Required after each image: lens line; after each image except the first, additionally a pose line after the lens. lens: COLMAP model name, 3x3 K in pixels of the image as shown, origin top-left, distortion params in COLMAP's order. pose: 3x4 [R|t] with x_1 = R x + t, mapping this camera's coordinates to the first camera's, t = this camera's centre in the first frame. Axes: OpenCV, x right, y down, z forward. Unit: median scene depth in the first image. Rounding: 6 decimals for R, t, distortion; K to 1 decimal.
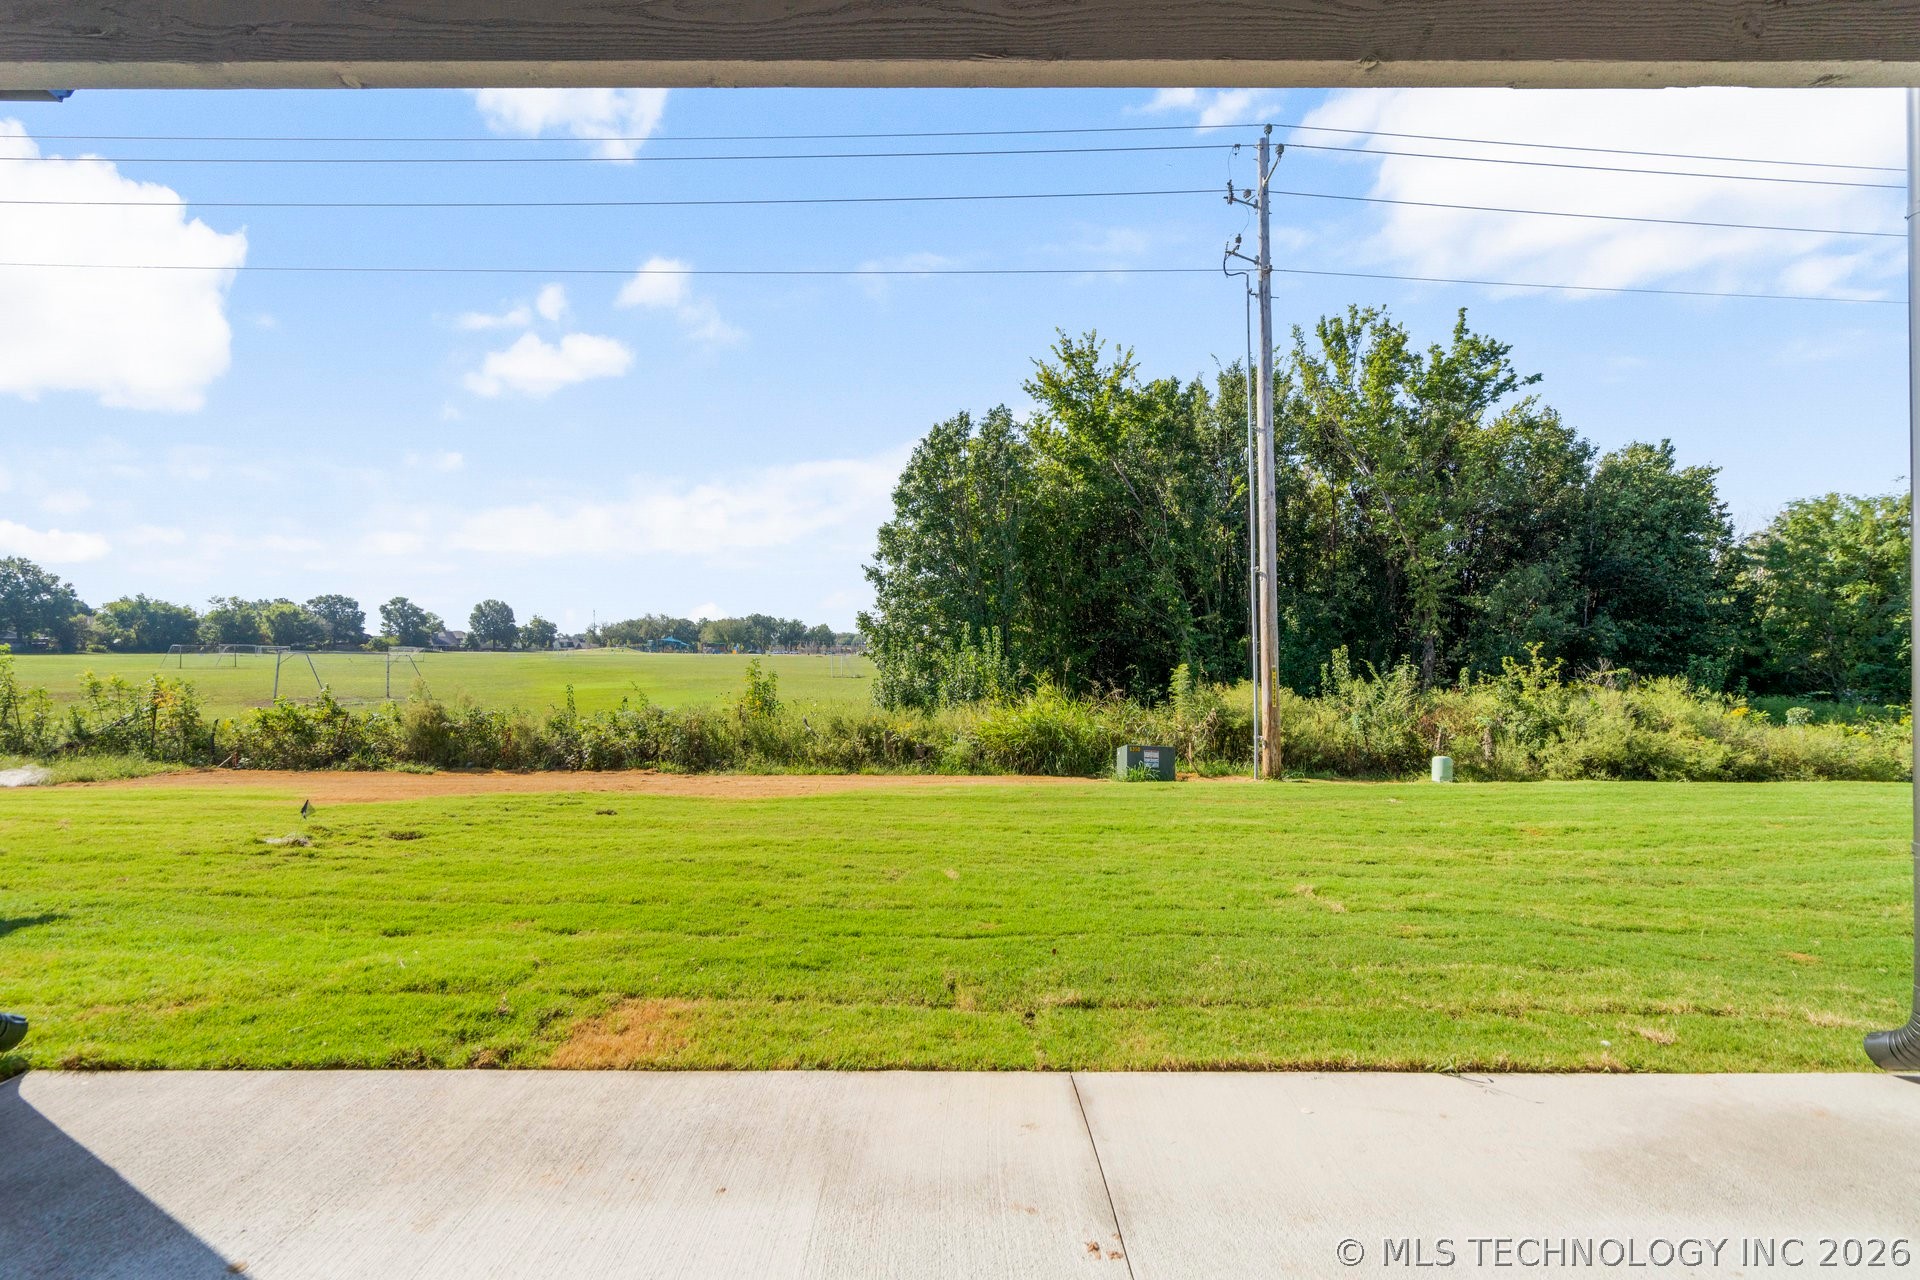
lens RADIAL K [[899.8, 0, 928.4], [0, 899.8, 649.7], [0, 0, 1]] dist [-0.001212, -0.000048]
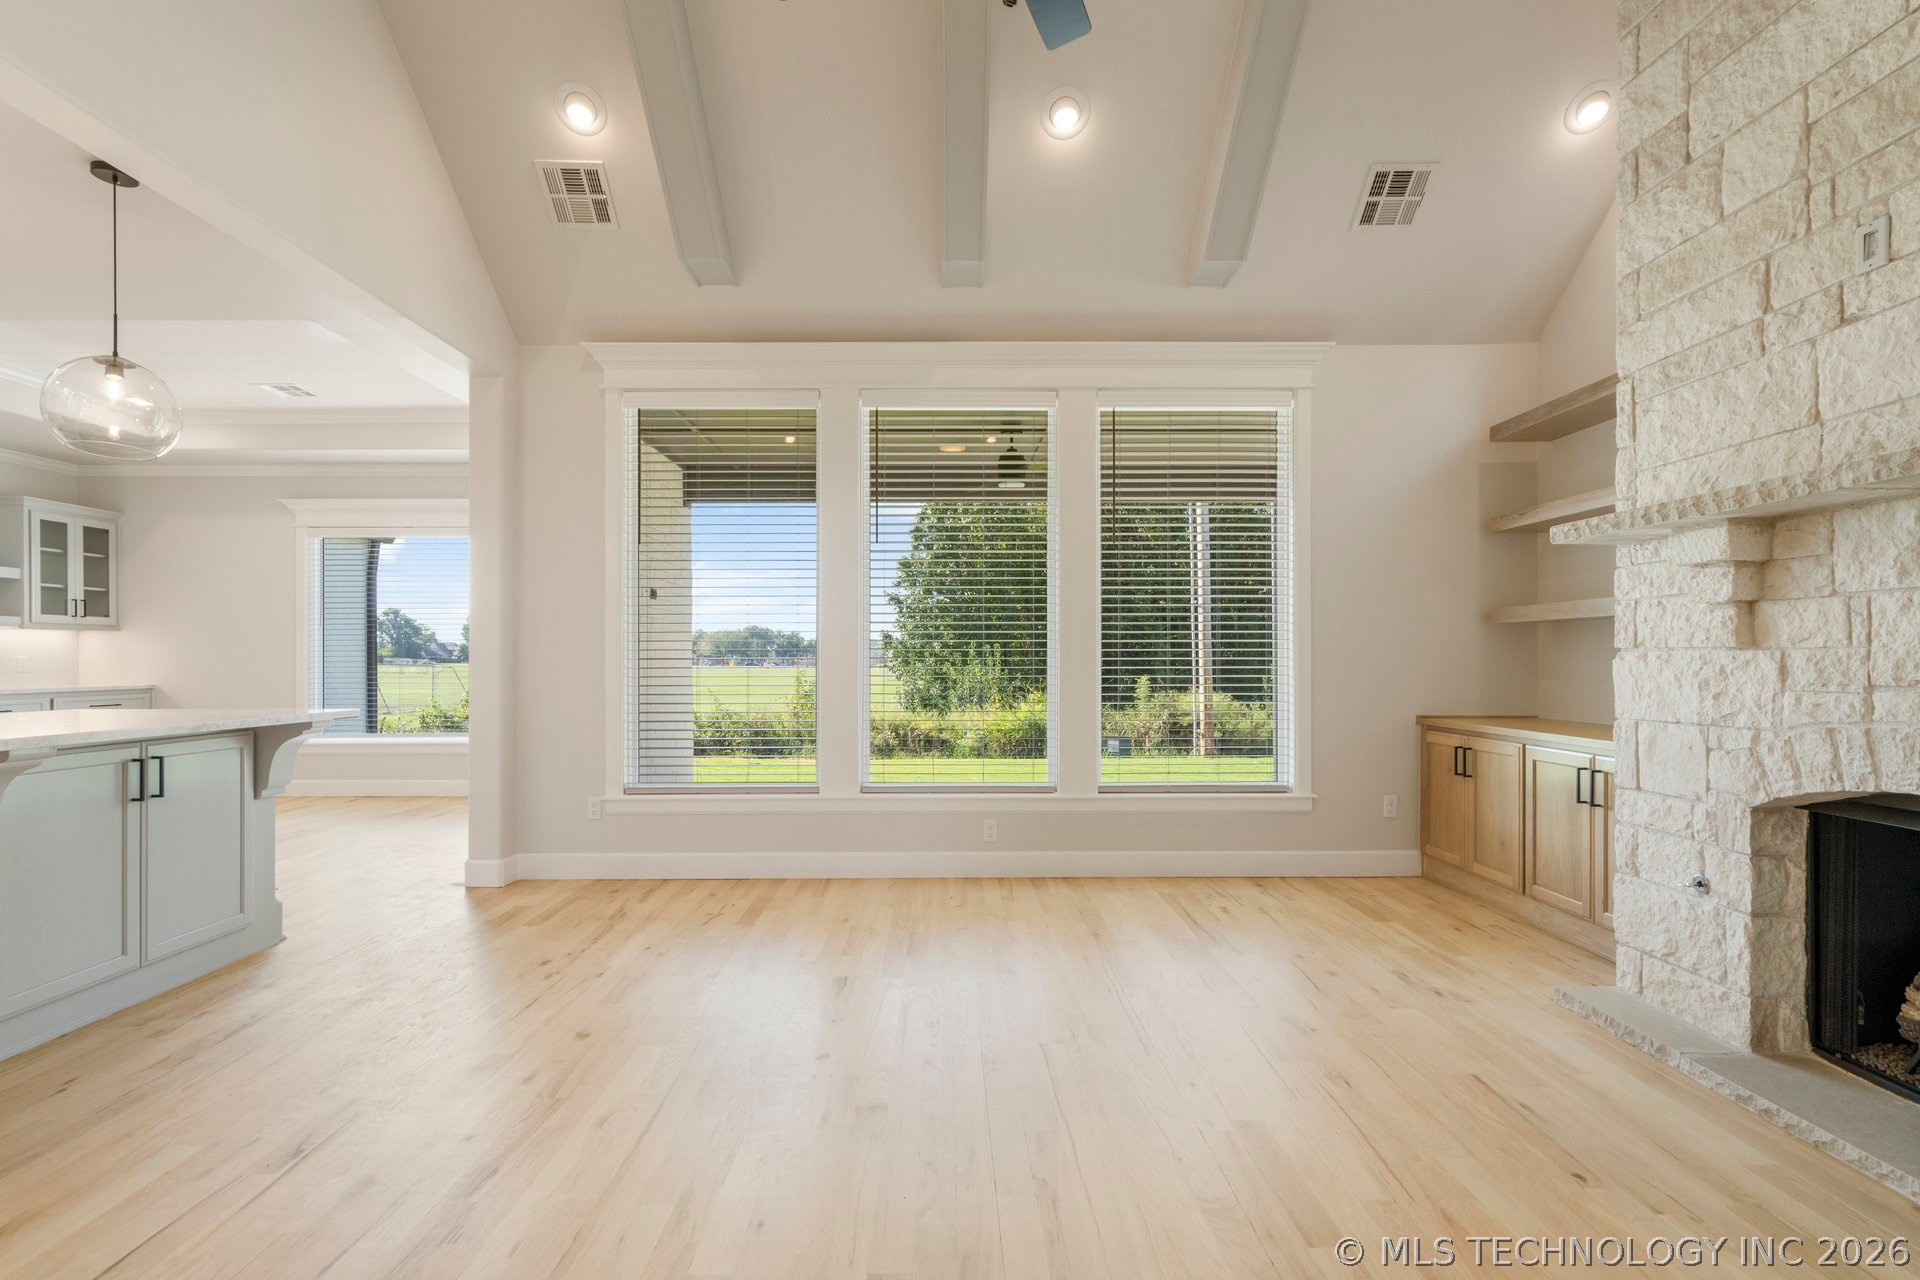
lens RADIAL K [[909.9, 0, 947.8], [0, 909.9, 670.4], [0, 0, 1]] dist [0.005336, -0.000193]
pose [[0.999777, 0.001954, 0.021048, -0.020569], [-0.002135, 0.999961, 0.008593, -0.000784], [-0.021030, -0.008636, 0.999742, -0.267731]]
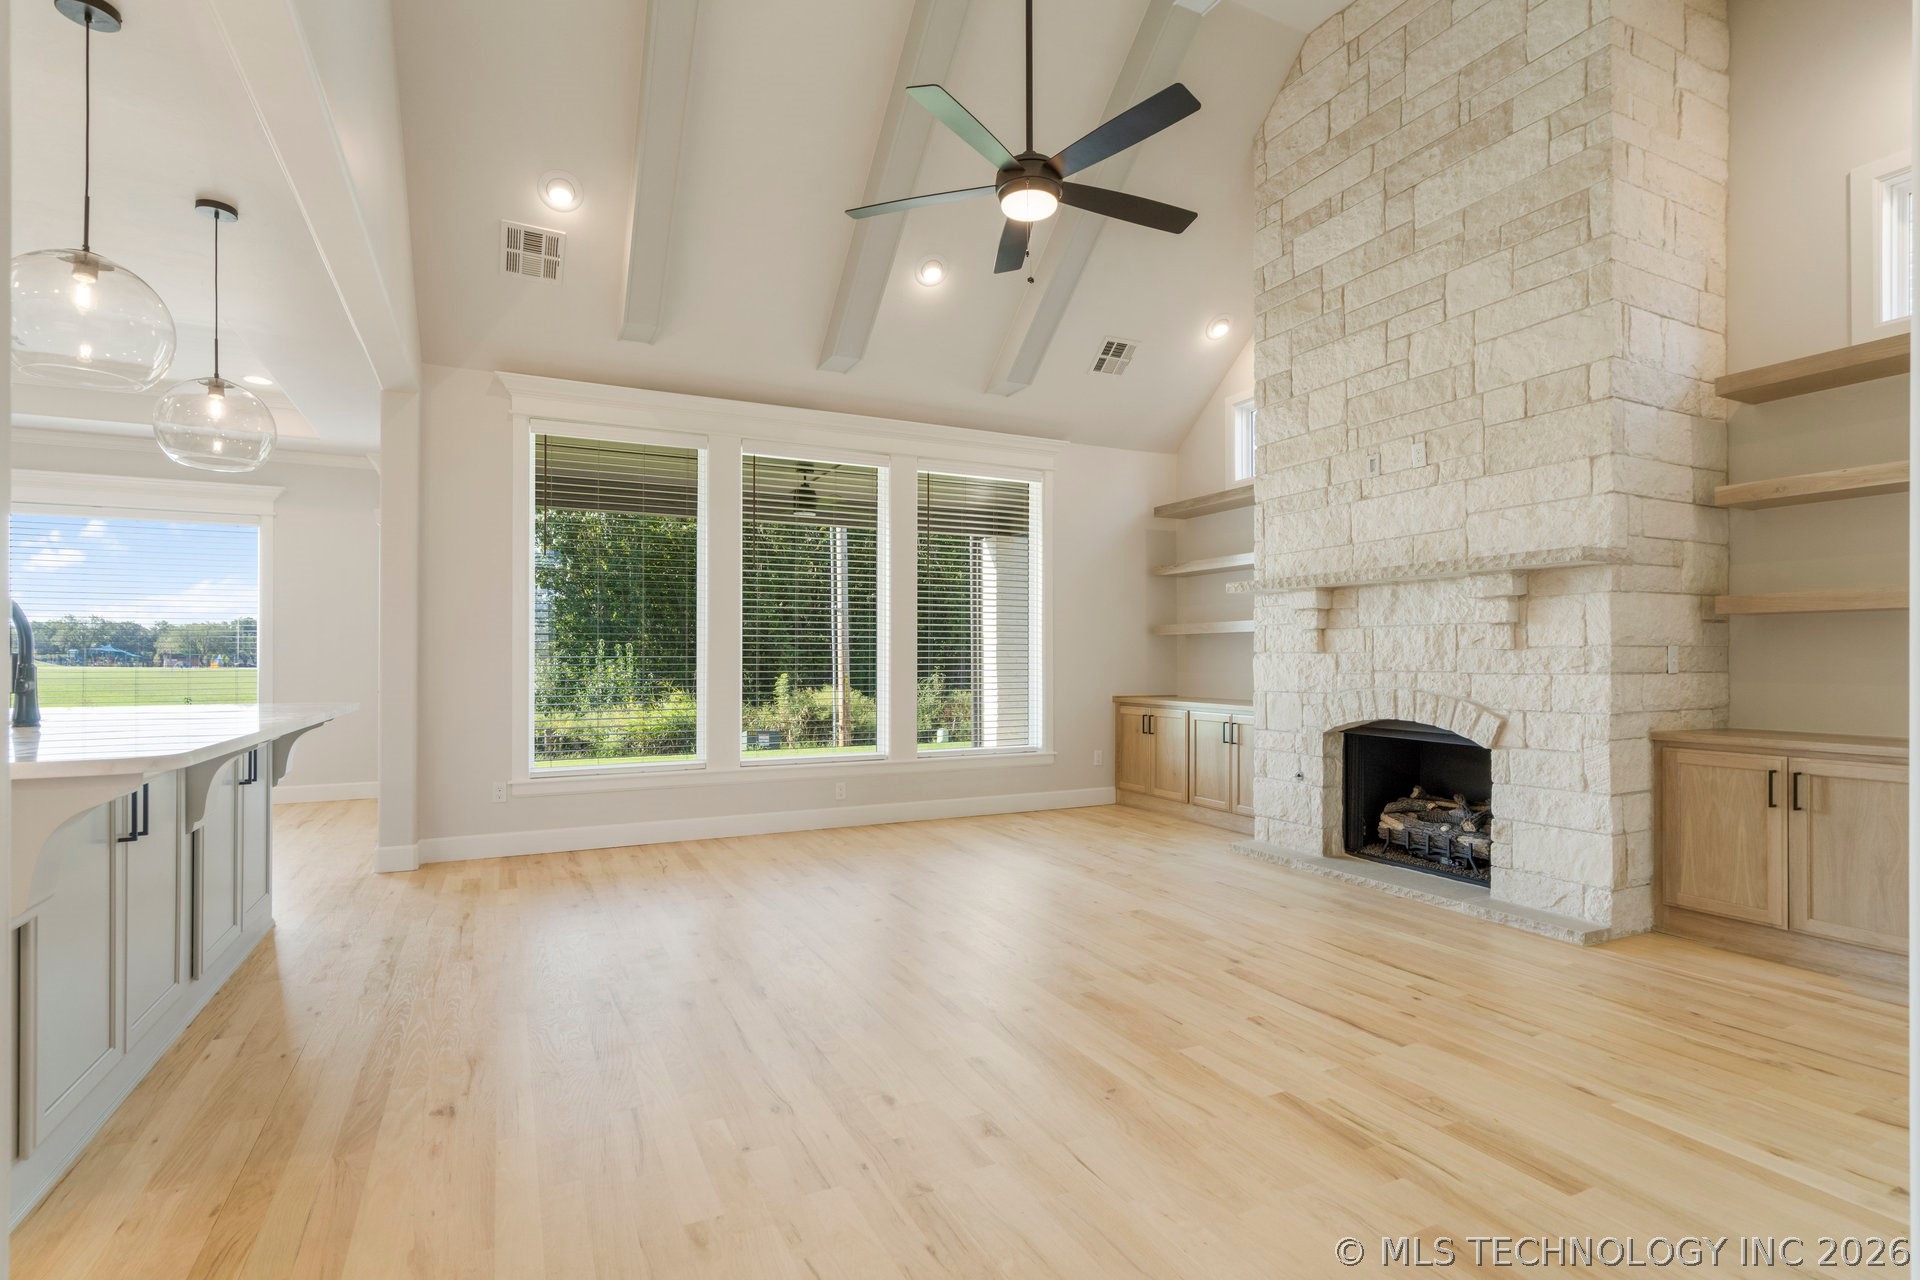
lens RADIAL K [[909.9, 0, 947.8], [0, 909.9, 670.4], [0, 0, 1]] dist [0.005336, -0.000193]
pose [[0.891992, -0.002388, 0.452046, -0.111901], [-0.001266, 0.999969, 0.007782, 0.000073], [-0.452050, -0.007514, 0.891961, -0.320256]]
